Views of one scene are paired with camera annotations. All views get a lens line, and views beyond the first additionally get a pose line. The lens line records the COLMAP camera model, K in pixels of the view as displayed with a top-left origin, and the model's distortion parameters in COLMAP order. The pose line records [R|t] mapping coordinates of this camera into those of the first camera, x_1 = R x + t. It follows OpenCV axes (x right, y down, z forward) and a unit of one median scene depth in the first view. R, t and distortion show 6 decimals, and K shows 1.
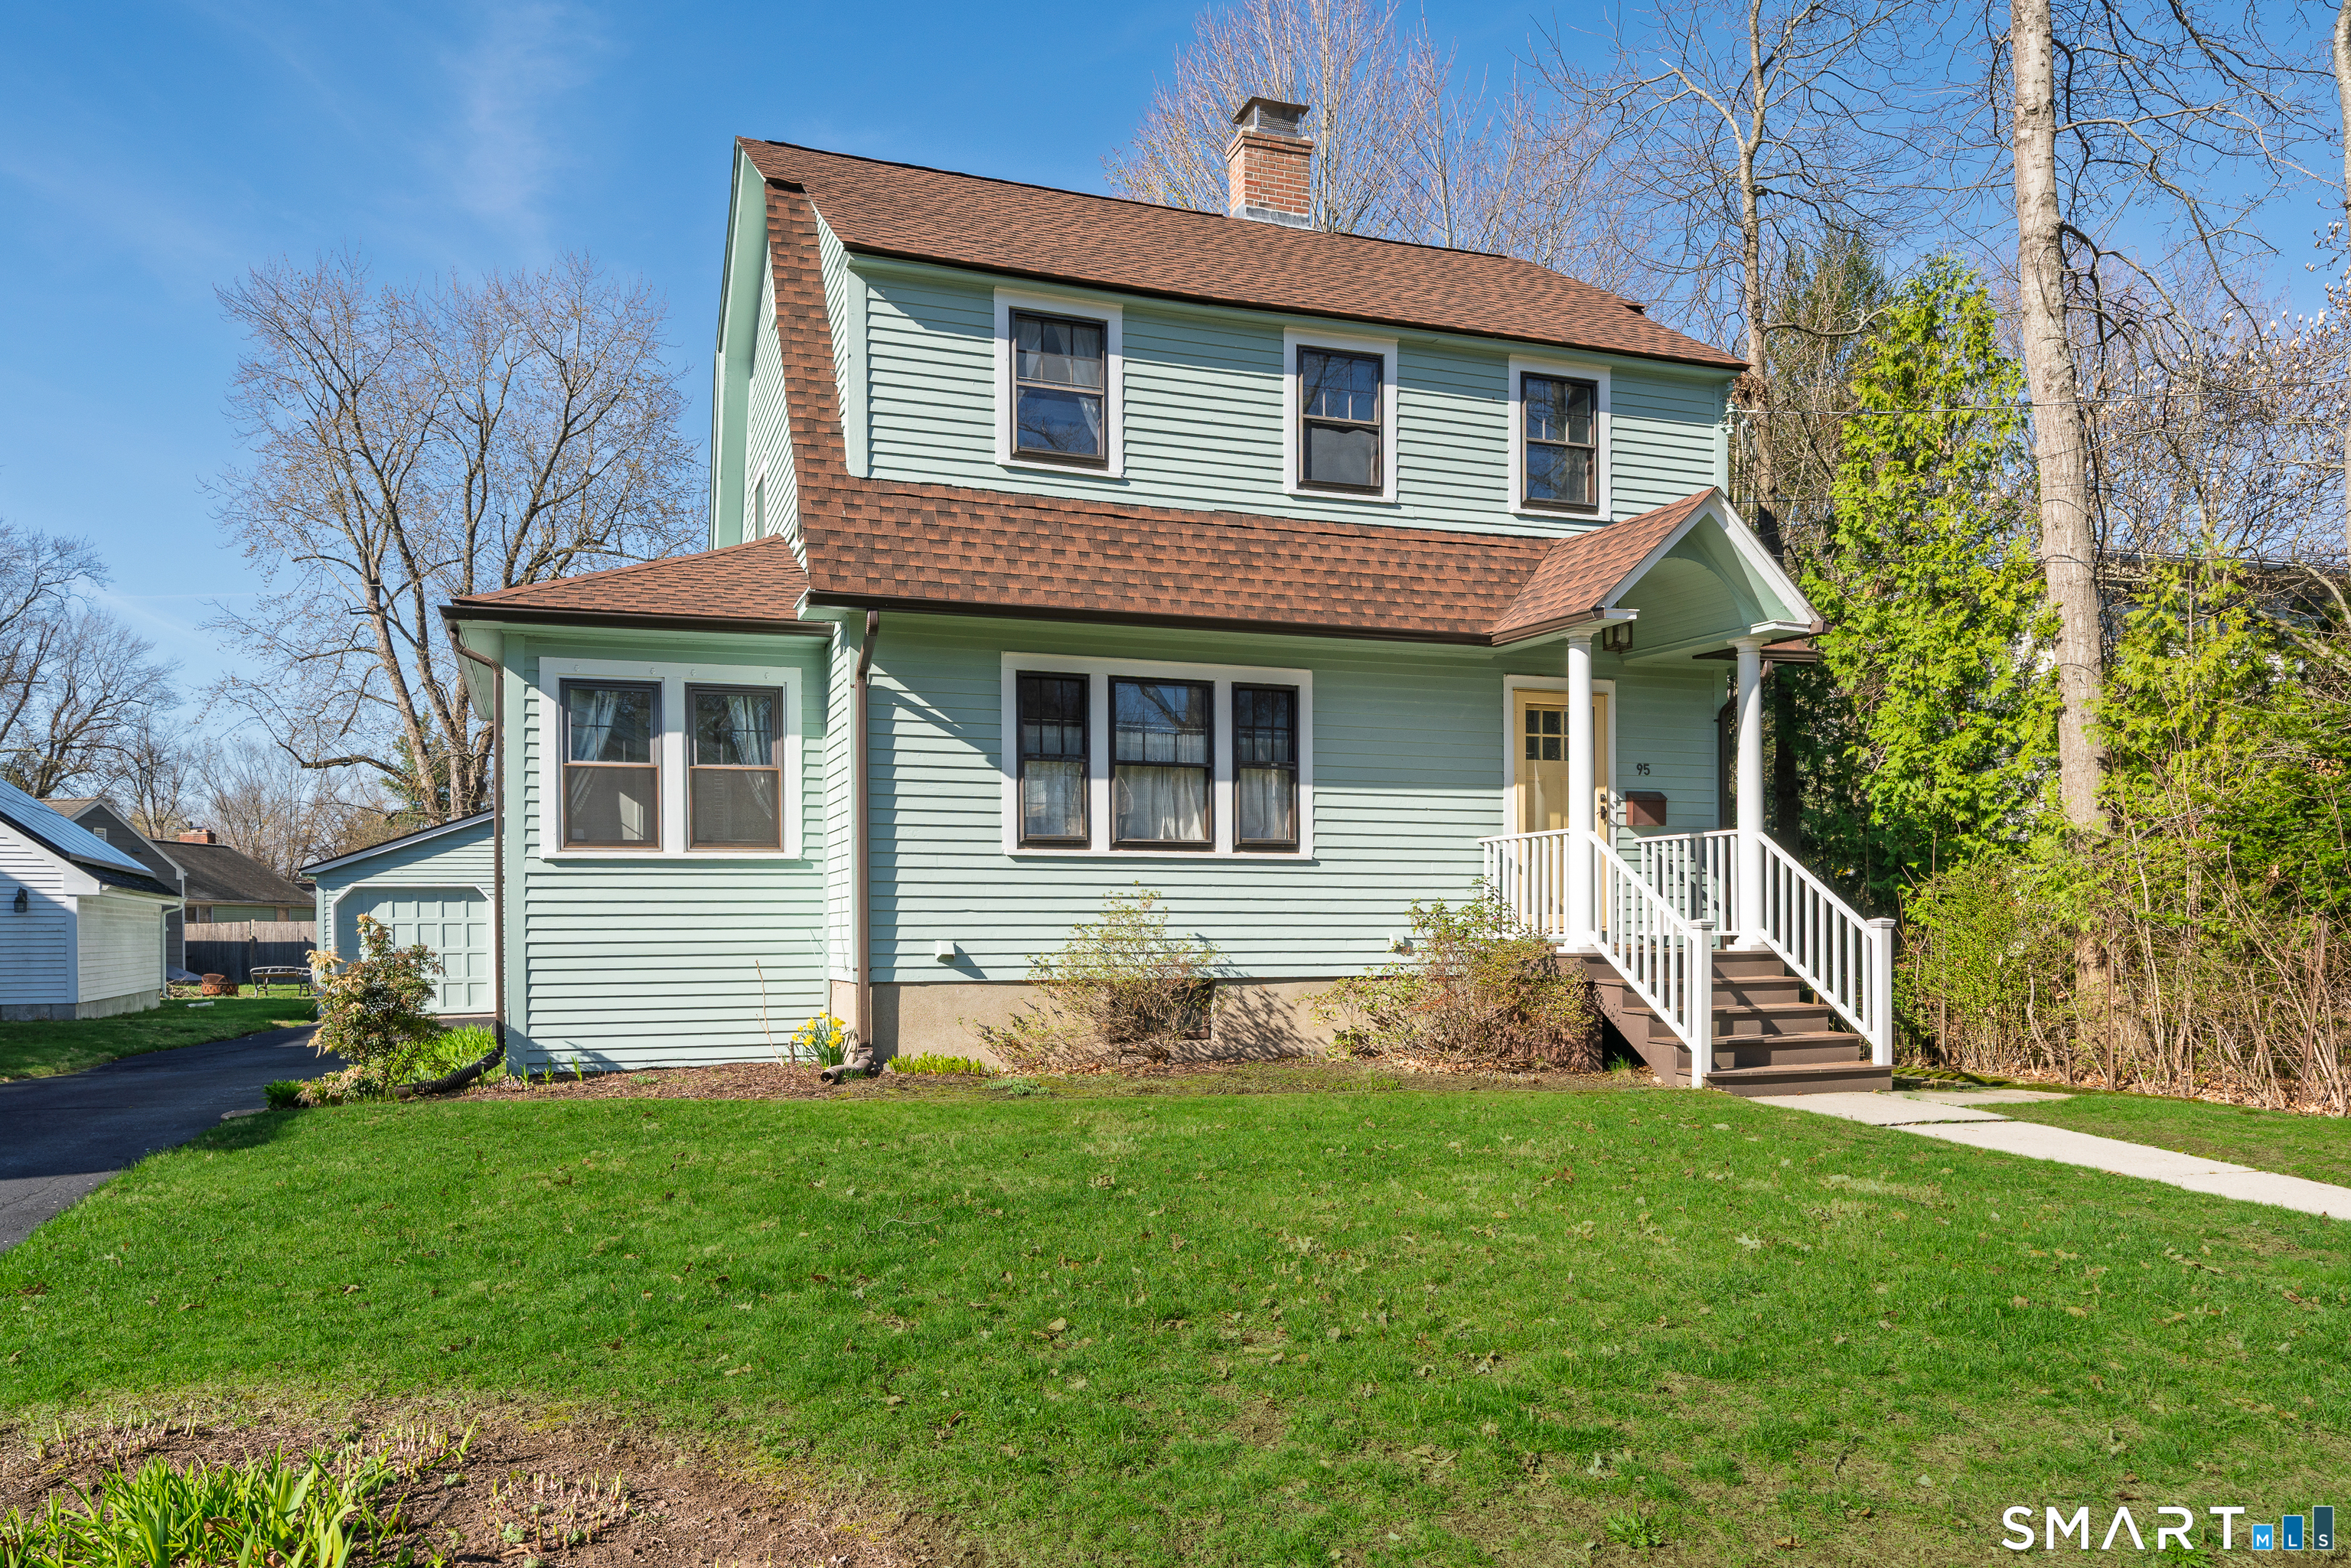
lens RADIAL K [[1550.4, 0, 1090.0], [0, 1550.4, 952.0], [0, 0, 1]] dist [0.002344, 0.001069]
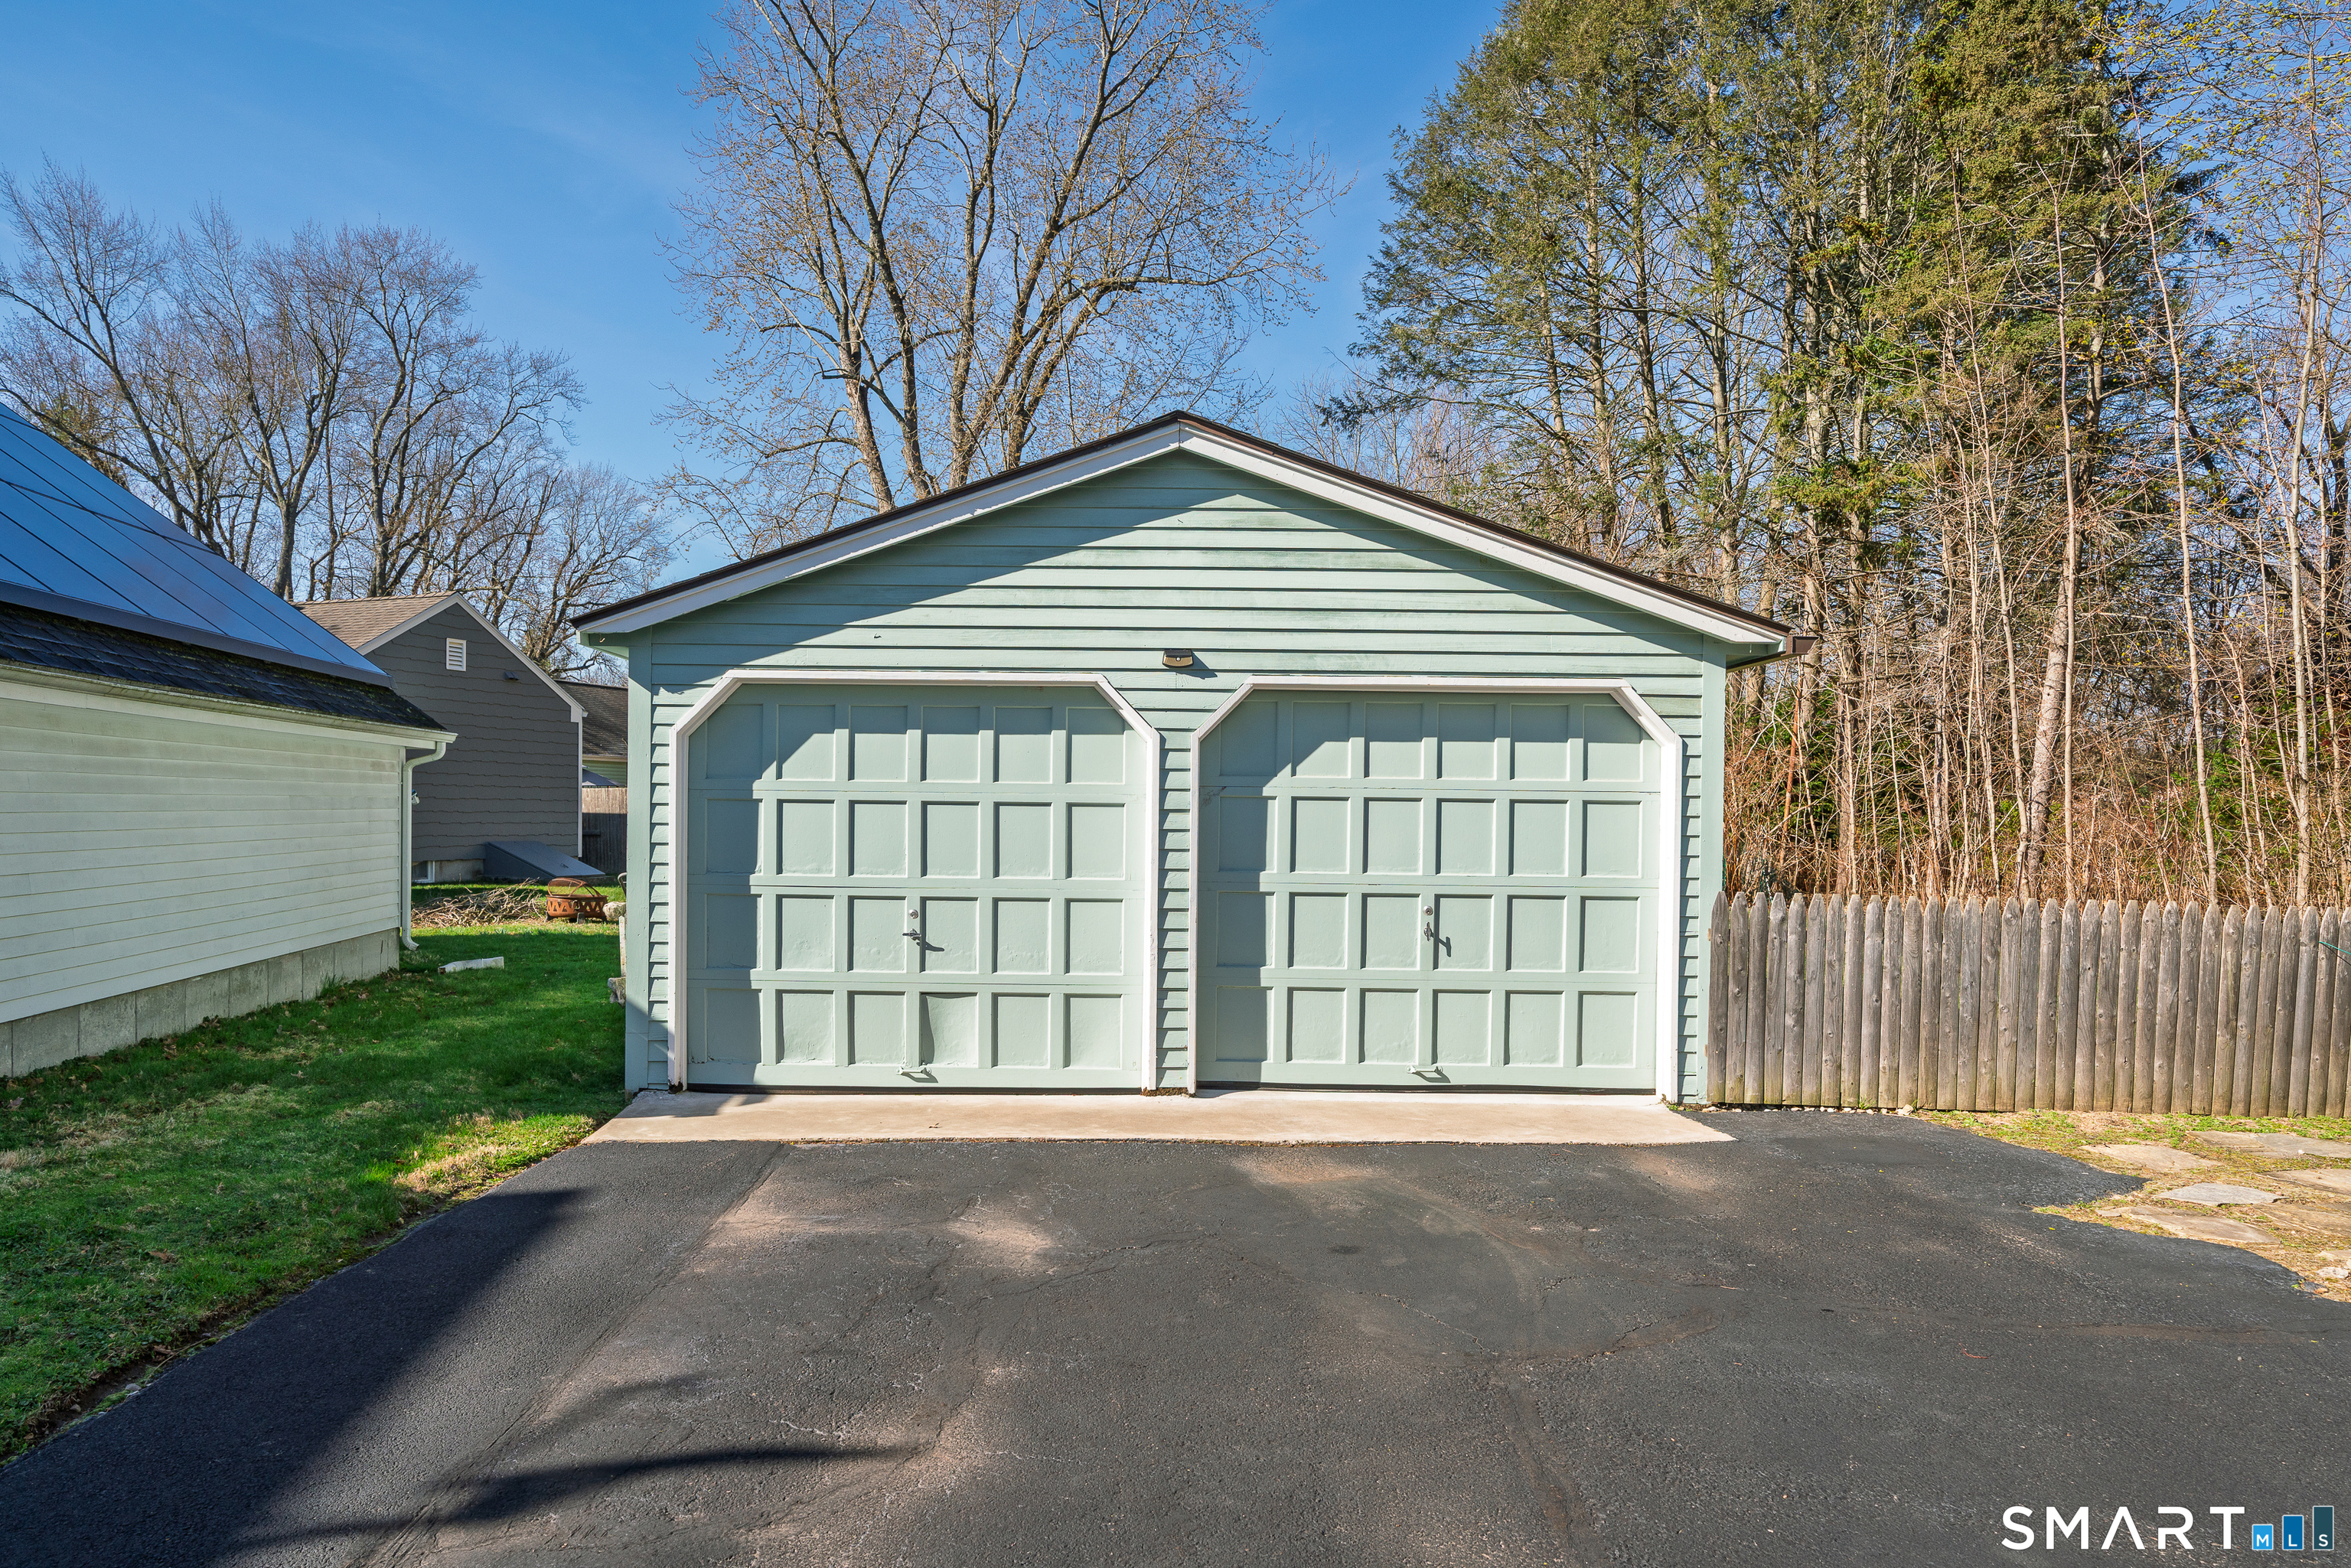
lens RADIAL K [[1550.4, 0, 1087.1], [0, 1550.4, 843.3], [0, 0, 1]] dist [0.002344, 0.001069]
pose [[0.959653, 0.026384, -0.279948, -0.659153], [-0.023152, 0.999622, 0.014846, -0.031856], [0.280234, -0.007766, 0.959900, 1.498066]]
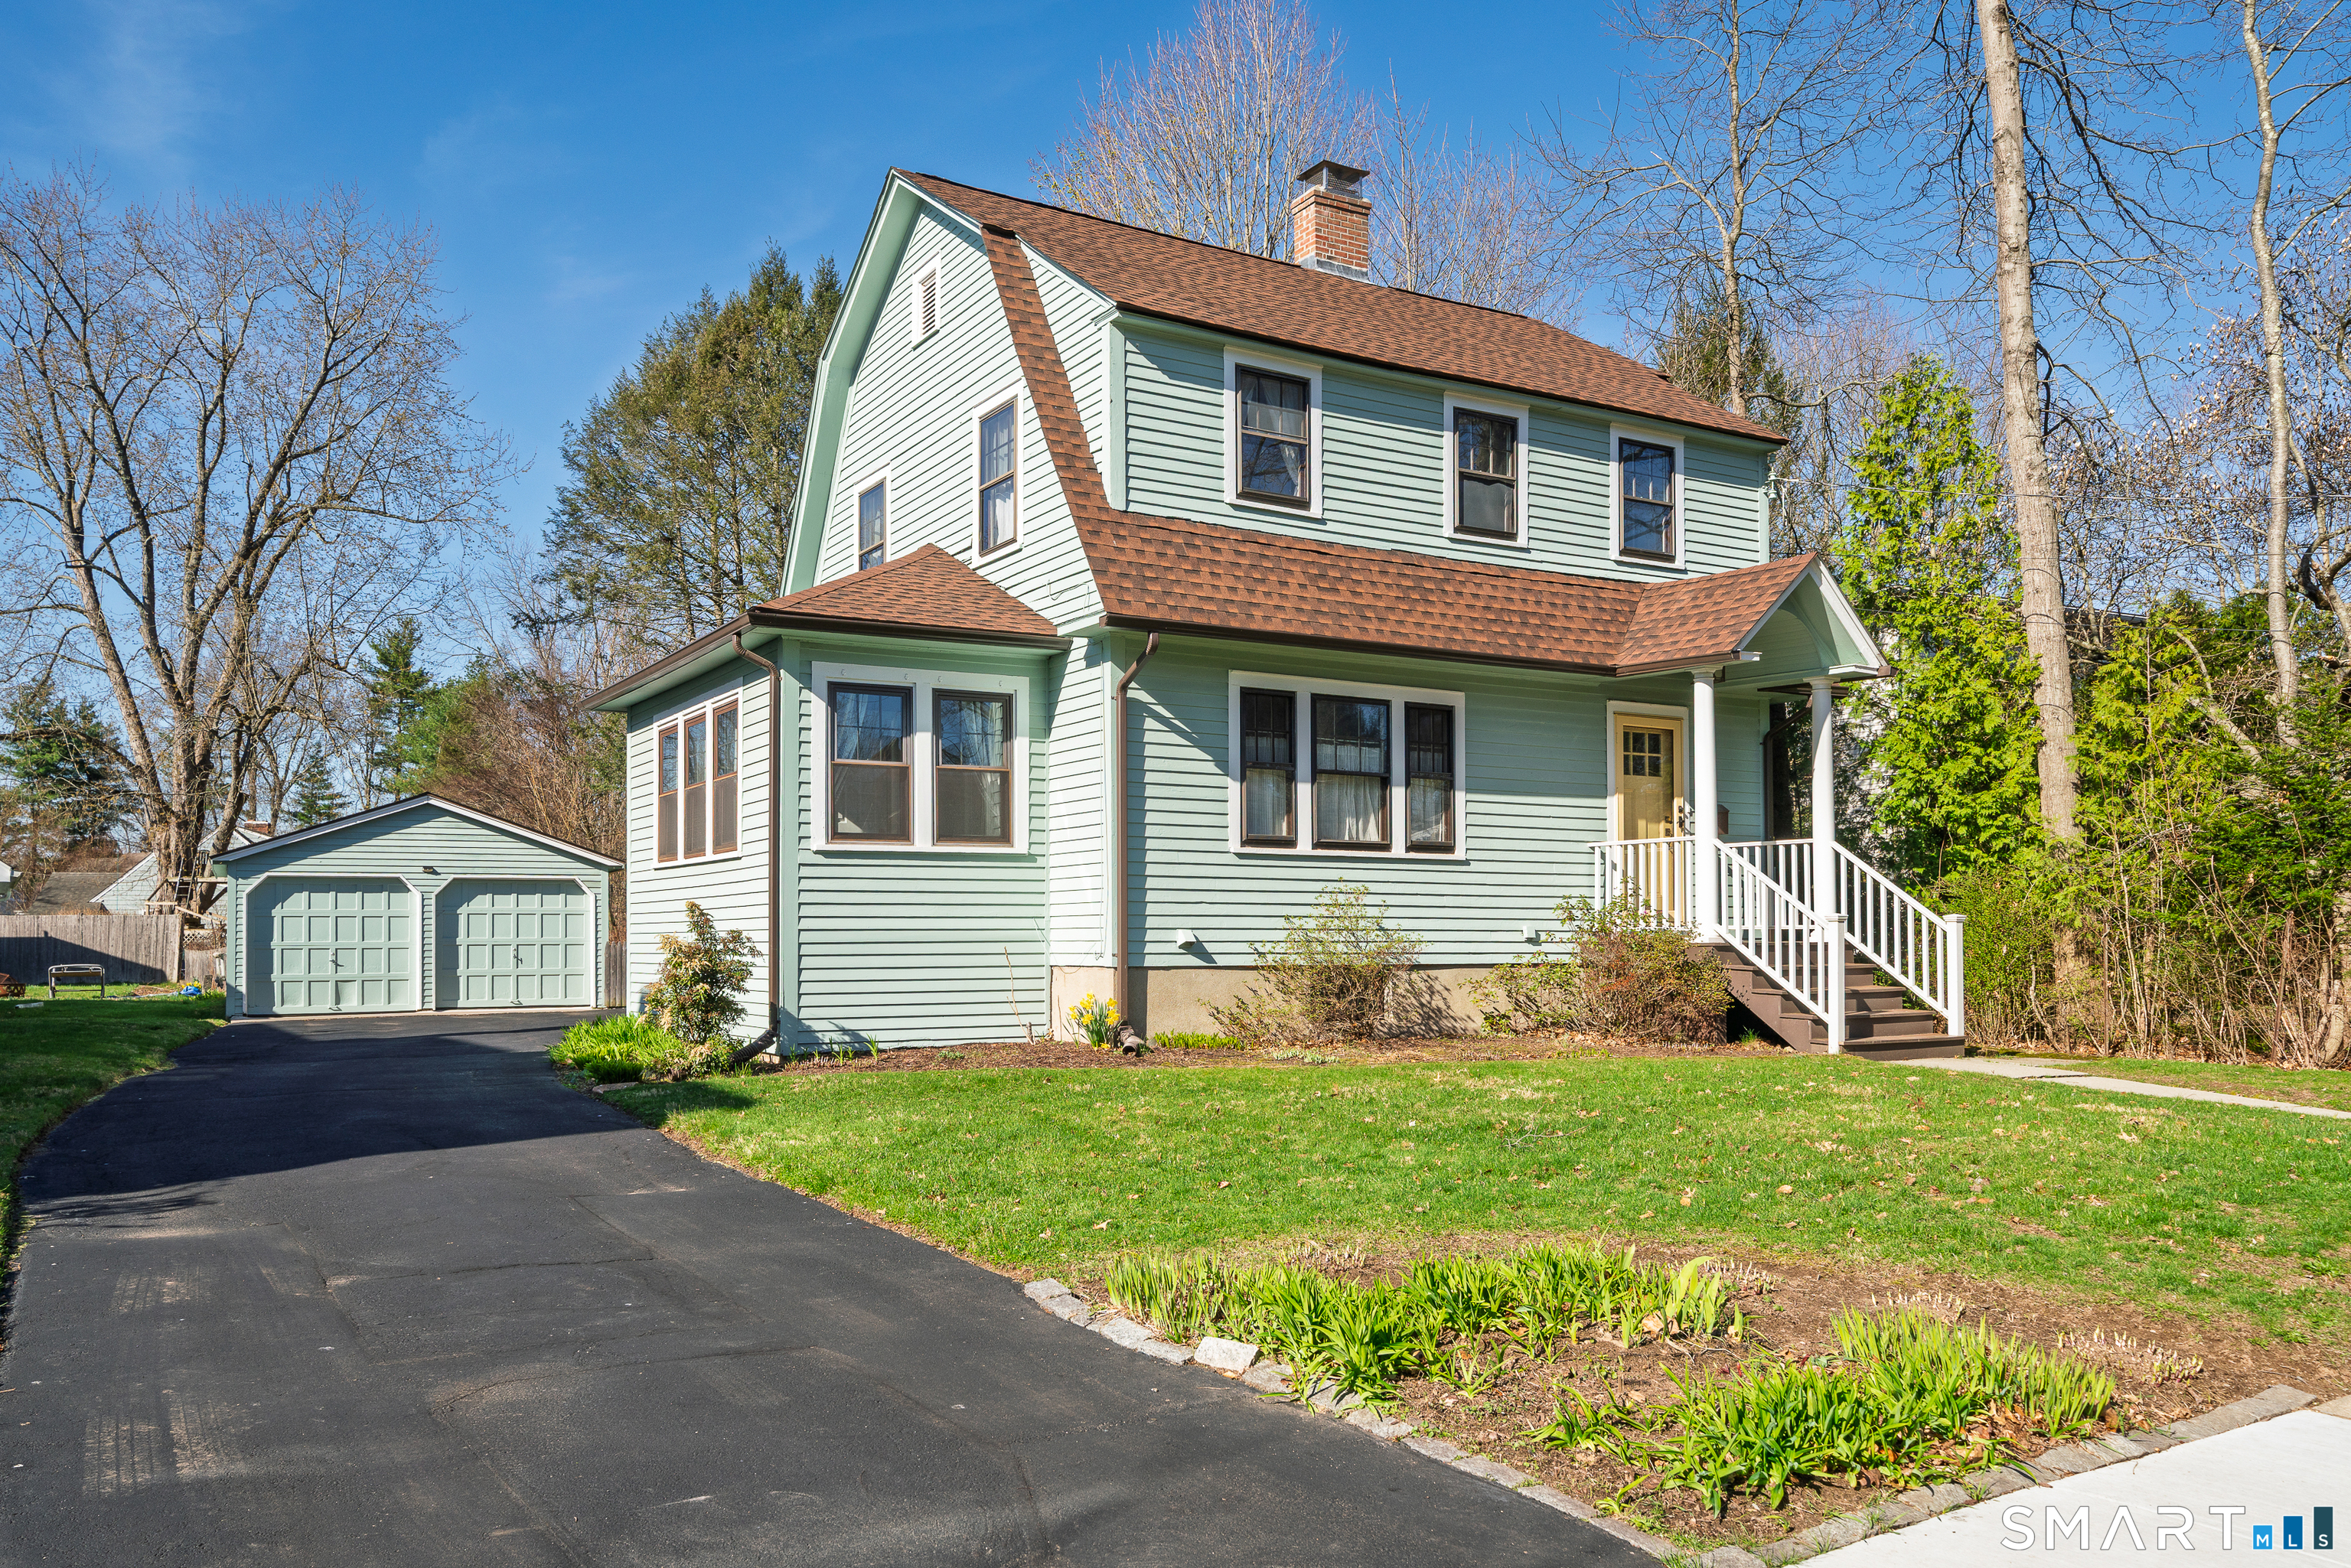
lens RADIAL K [[1670.7, 0, 1081.3], [0, 1670.7, 911.9], [0, 0, 1]] dist [0.004101, -0.002595]
pose [[0.984722, 0.007015, 0.173995, -0.348269], [-0.002322, 0.999628, -0.027160, 0.012015], [-0.174121, 0.026341, 0.984372, -0.148312]]
